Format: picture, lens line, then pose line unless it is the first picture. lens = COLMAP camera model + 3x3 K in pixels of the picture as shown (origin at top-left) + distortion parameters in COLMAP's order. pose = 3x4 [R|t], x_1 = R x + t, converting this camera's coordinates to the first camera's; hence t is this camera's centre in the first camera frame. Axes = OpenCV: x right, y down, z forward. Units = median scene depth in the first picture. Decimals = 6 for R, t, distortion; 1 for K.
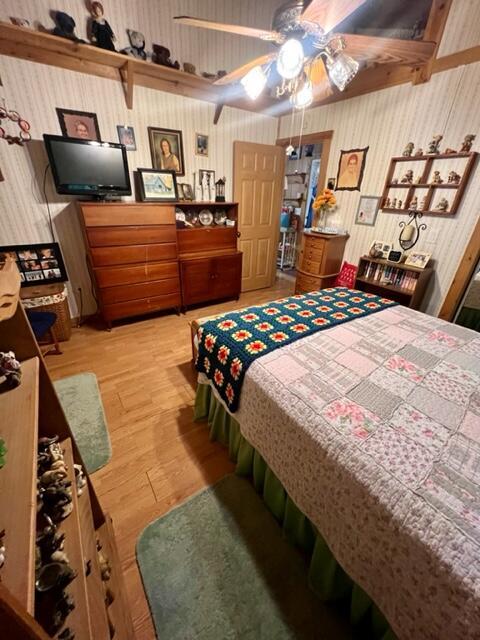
lens RADIAL K [[255.6, 0, 238.7], [0, 255.6, 319.8], [0, 0, 1]] dist [-0.008008, -0.000064]
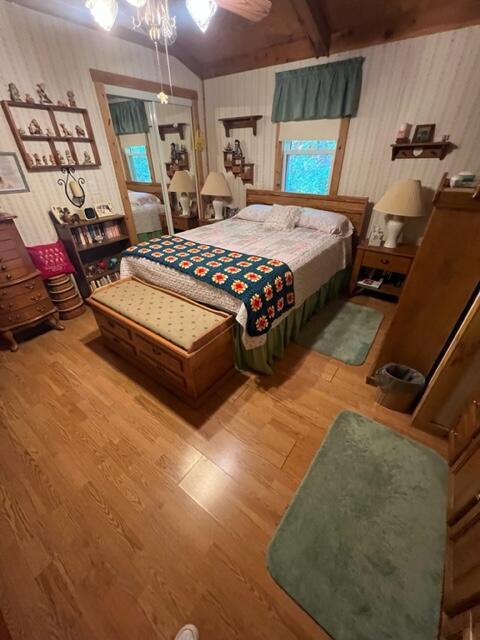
lens RADIAL K [[255.6, 0, 241.7], [0, 255.6, 321.6], [0, 0, 1]] dist [-0.008008, -0.000064]
pose [[-0.345329, -0.531828, 0.773245, -0.702827], [0.421229, 0.648439, 0.634108, -0.406155], [-0.838638, 0.544689, 0.000096, 0.819030]]
